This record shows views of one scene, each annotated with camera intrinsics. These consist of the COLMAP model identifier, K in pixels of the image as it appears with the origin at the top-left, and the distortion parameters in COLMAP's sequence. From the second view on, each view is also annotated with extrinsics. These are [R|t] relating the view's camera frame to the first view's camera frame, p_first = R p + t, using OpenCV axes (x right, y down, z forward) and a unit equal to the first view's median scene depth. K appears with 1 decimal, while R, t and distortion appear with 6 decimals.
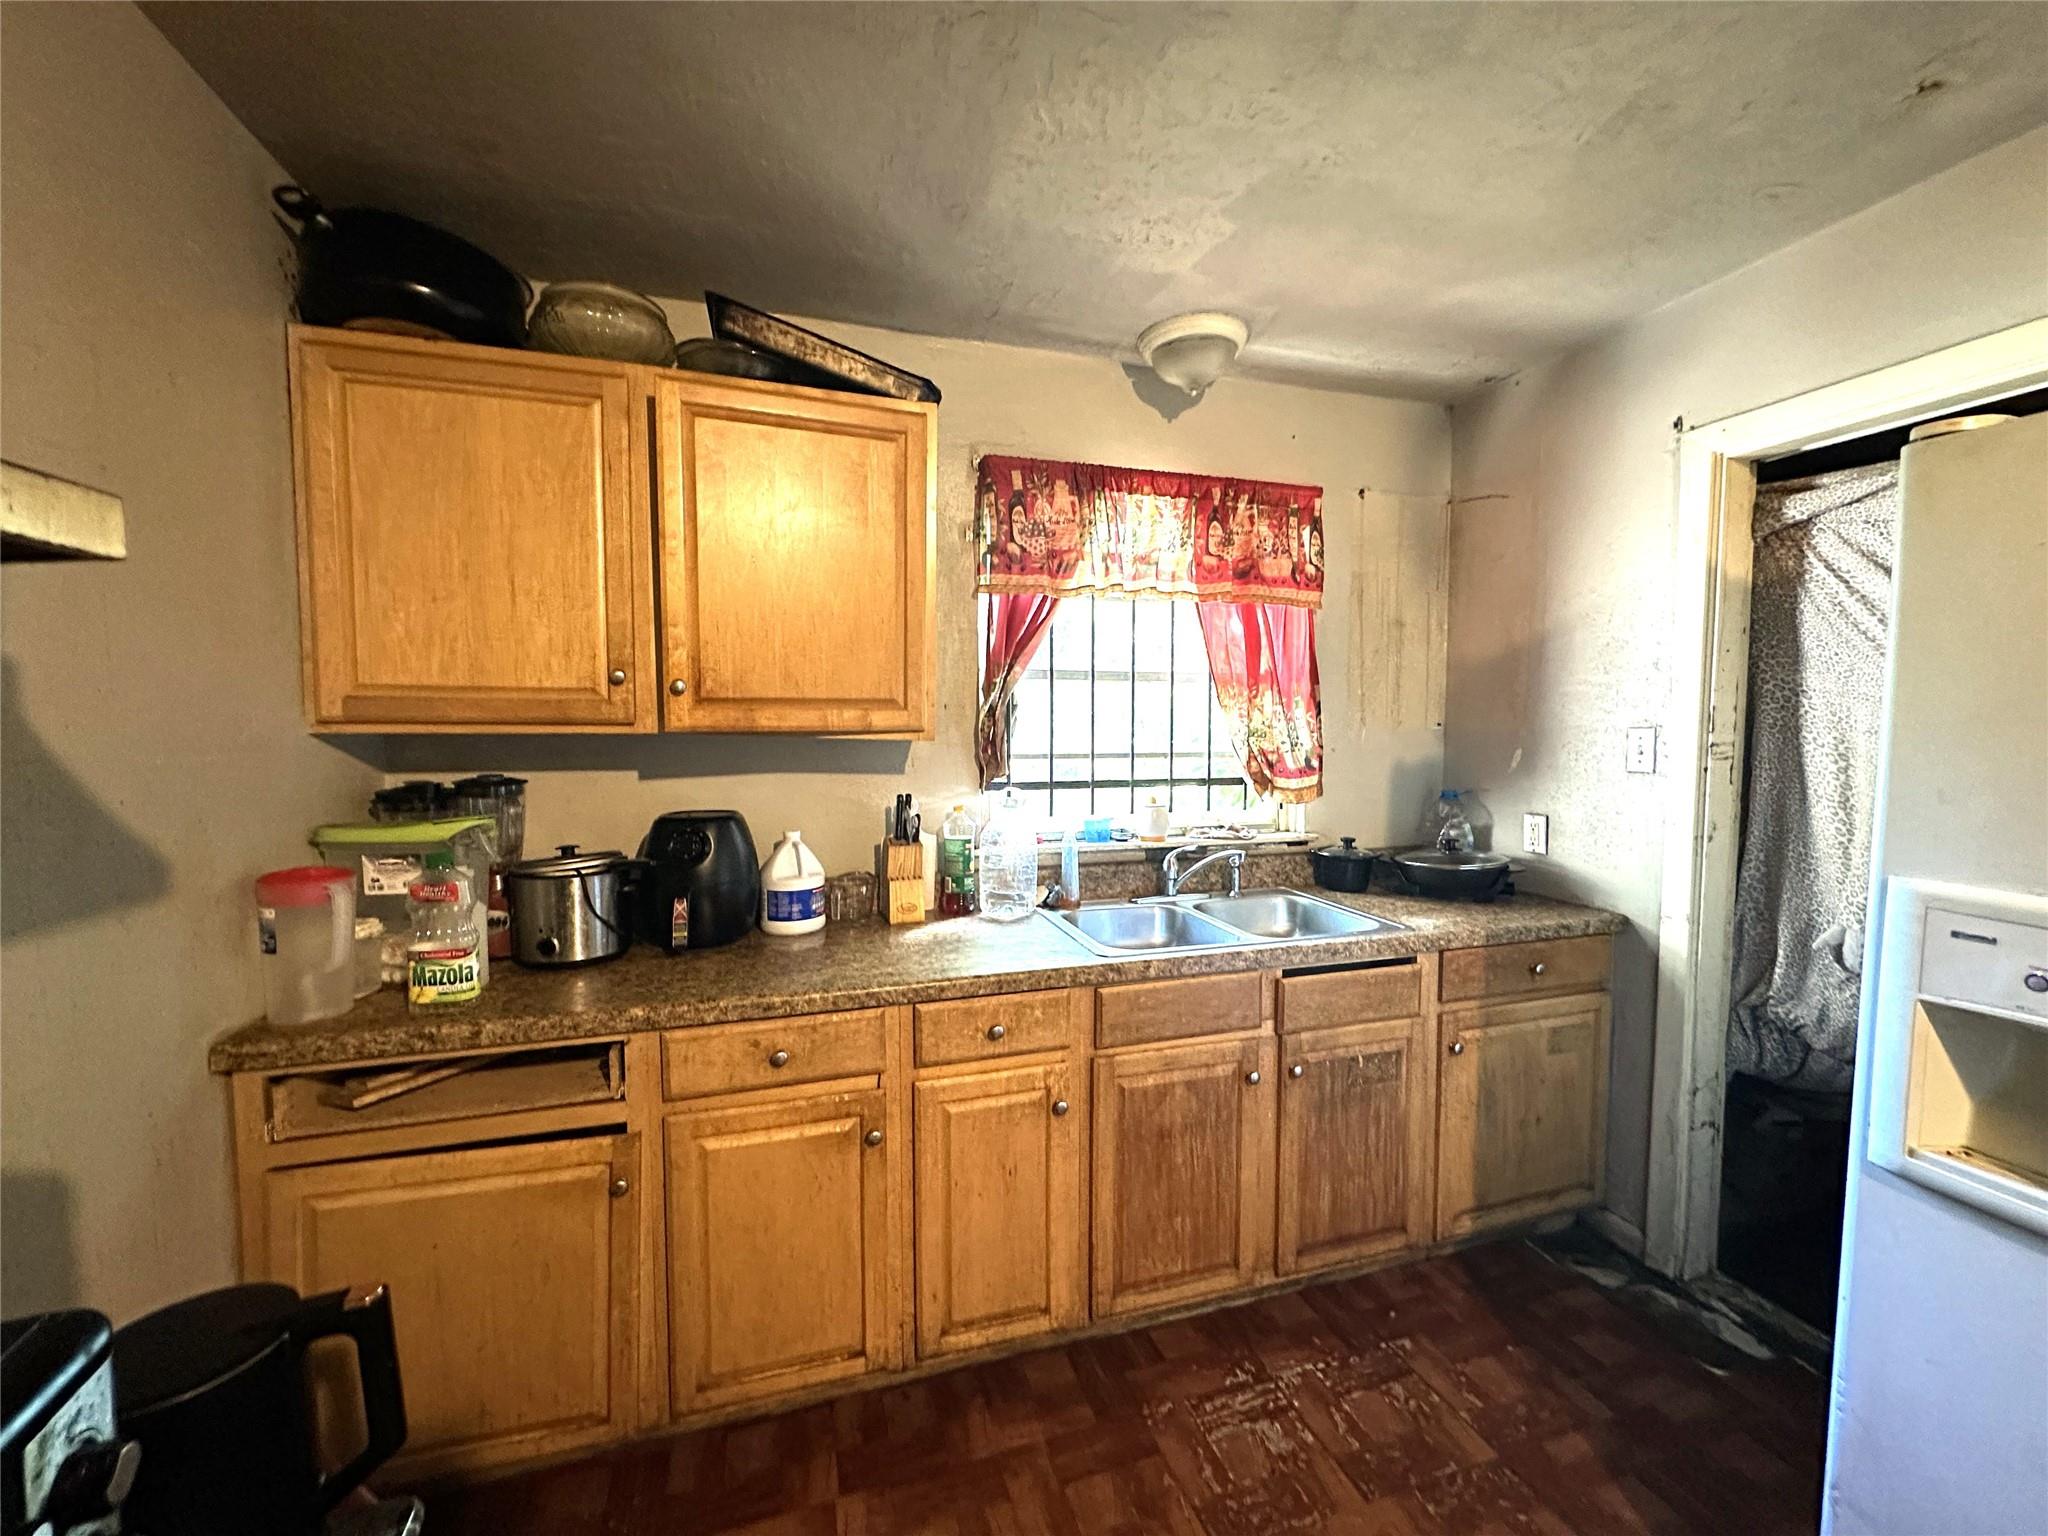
lens RADIAL K [[814.3, 0, 1020.1], [0, 814.3, 768.7], [0, 0, 1]] dist [-0.001418, -0.000246]
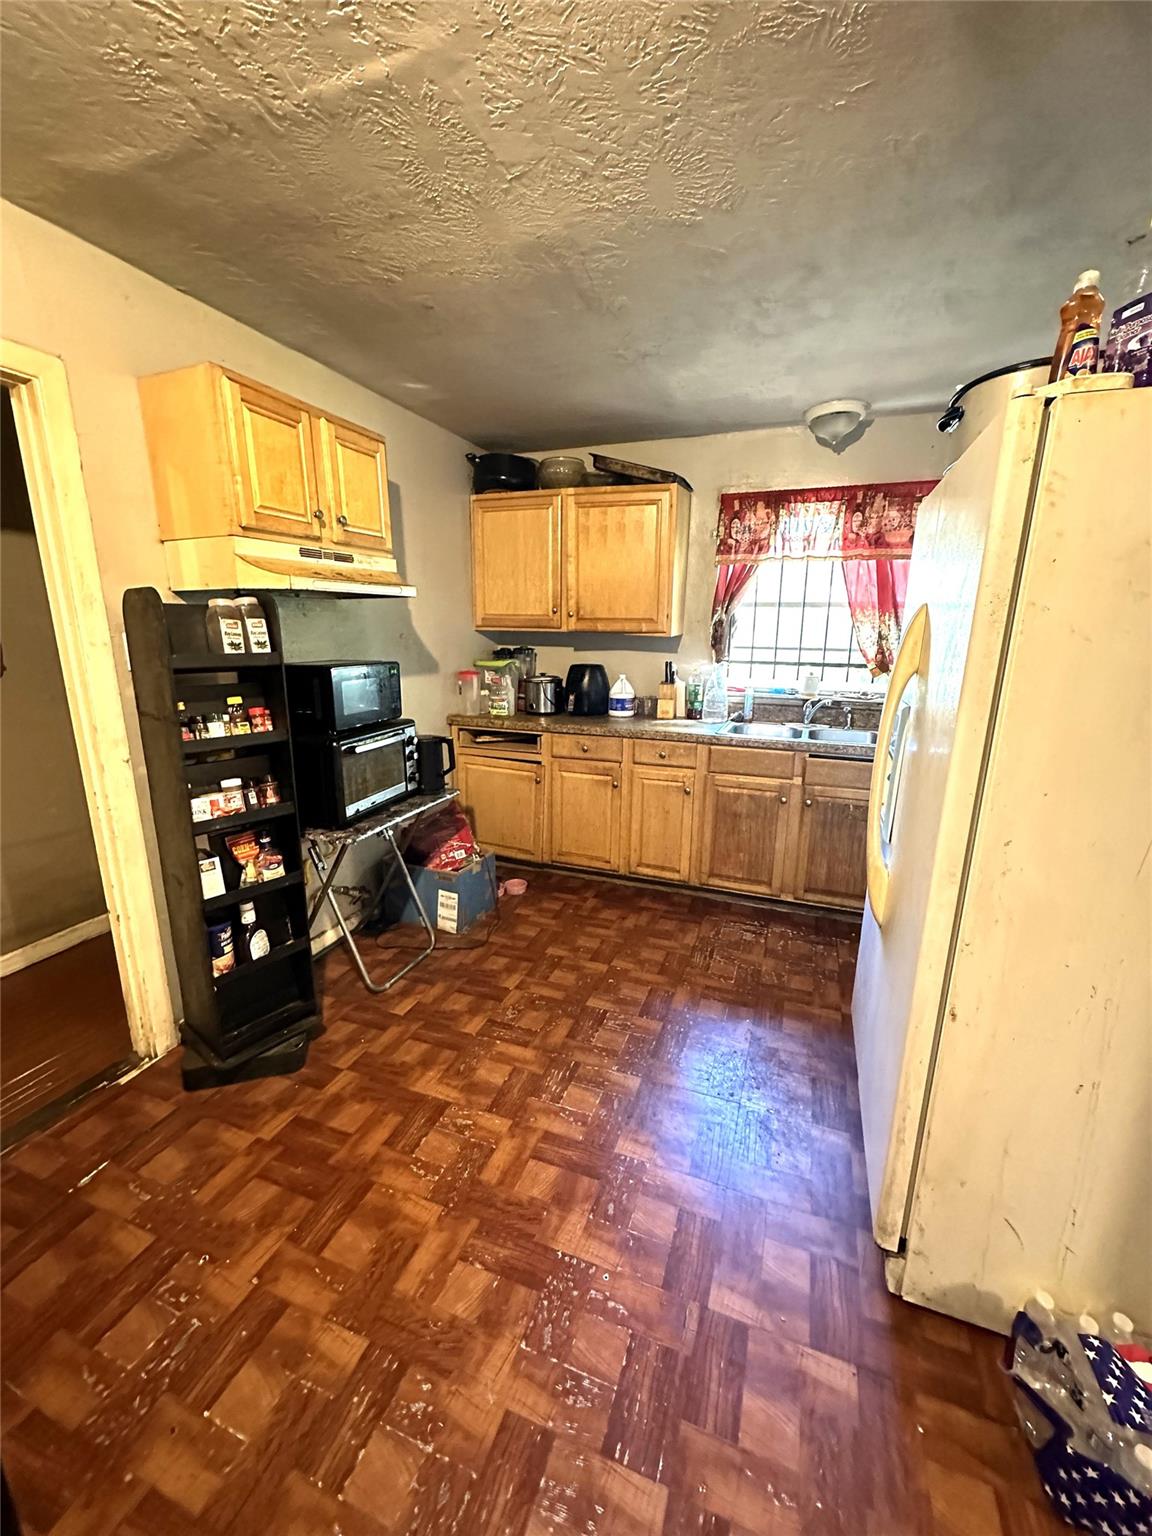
lens RADIAL K [[610.7, 0, 576.4], [0, 610.7, 769.4], [0, 0, 1]] dist [-0.001418, -0.000246]
pose [[0.785428, 0.146602, -0.601341, 0.767182], [-0.048232, 0.983087, 0.176672, 0.041385], [0.617071, -0.109760, 0.779215, -0.540449]]
